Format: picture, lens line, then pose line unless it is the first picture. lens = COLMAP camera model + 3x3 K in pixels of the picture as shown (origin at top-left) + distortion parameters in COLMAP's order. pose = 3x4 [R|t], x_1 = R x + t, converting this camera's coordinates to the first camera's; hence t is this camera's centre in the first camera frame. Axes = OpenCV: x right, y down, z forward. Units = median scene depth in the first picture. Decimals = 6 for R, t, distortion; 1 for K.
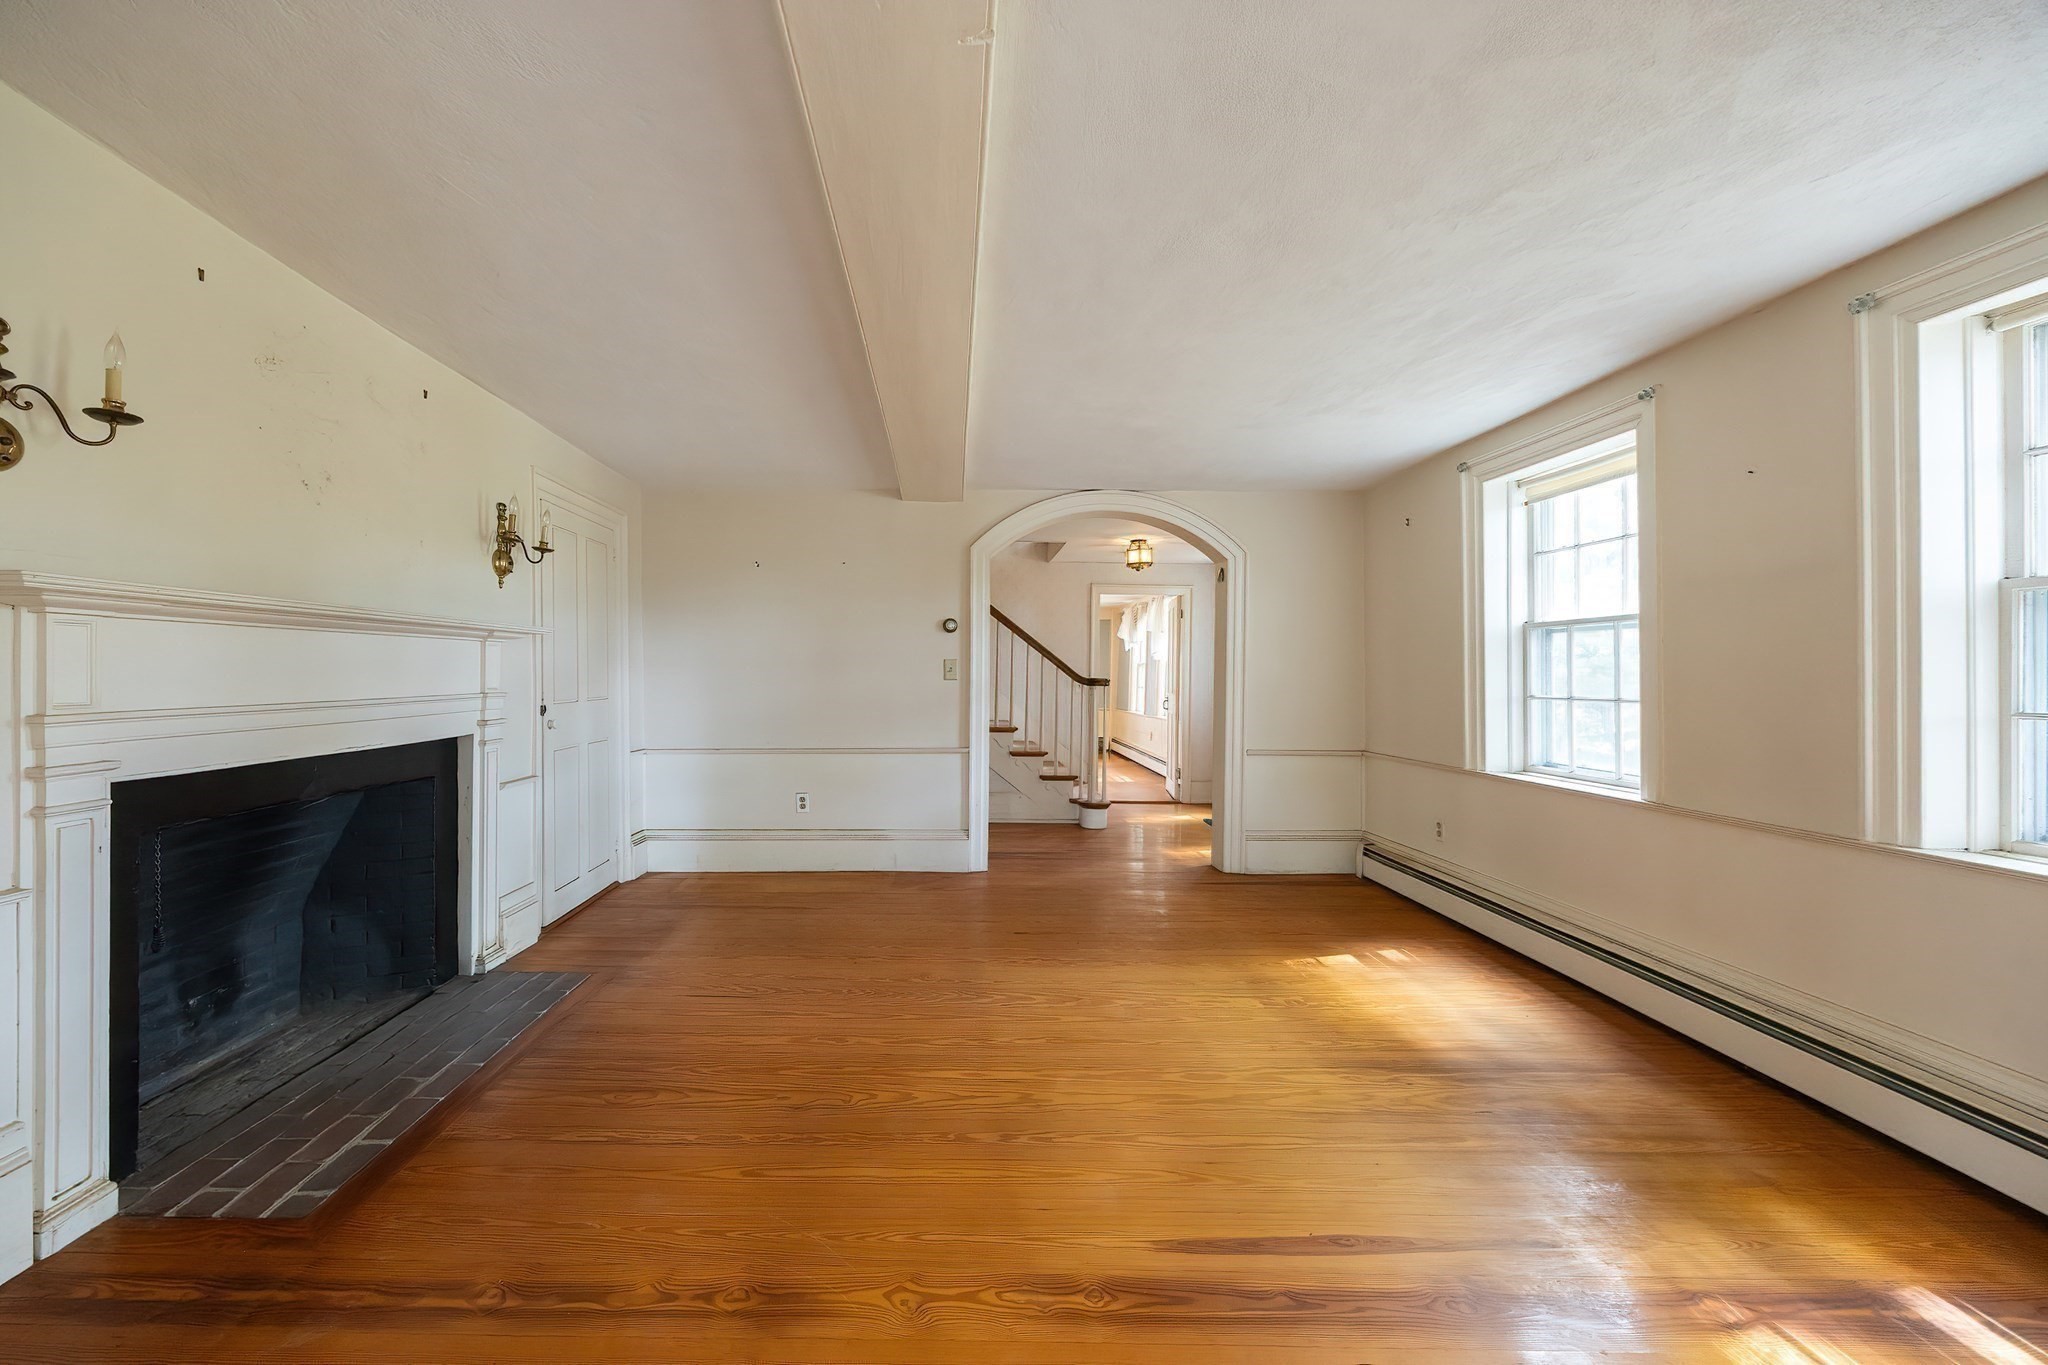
lens RADIAL K [[828.2, 0, 1038.2], [0, 828.2, 680.2], [0, 0, 1]] dist [0.002163, -0.001295]
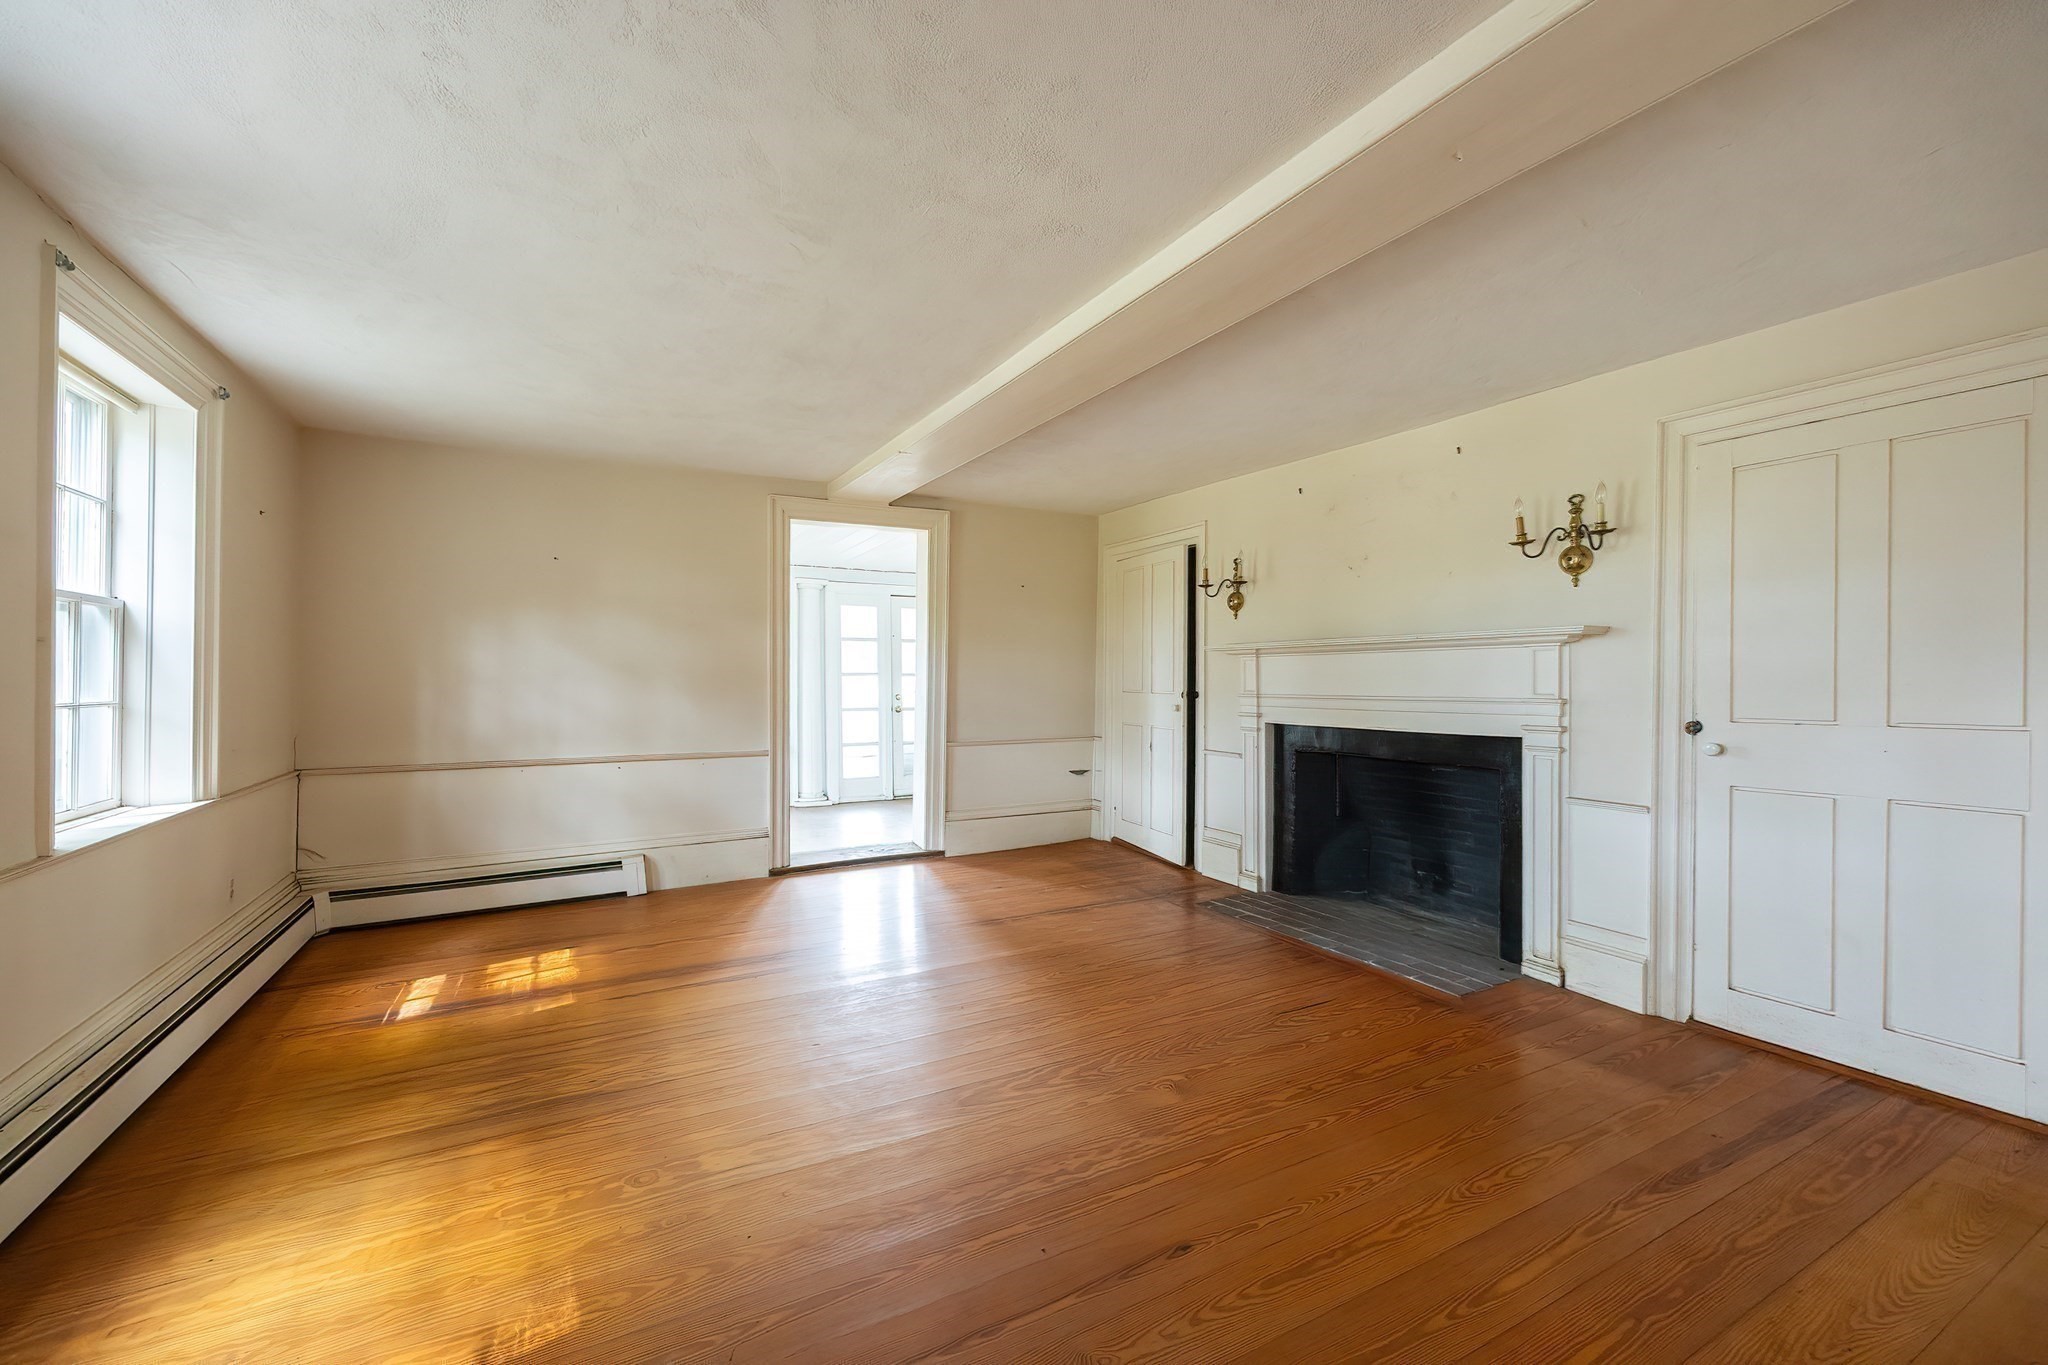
lens RADIAL K [[828.2, 0, 1037.0], [0, 828.2, 671.4], [0, 0, 1]] dist [0.002163, -0.001295]
pose [[-0.917070, -0.011284, -0.398566, 0.333615], [-0.010281, 0.999936, -0.004655, -0.007749], [0.398593, -0.000171, -0.917128, 1.970513]]
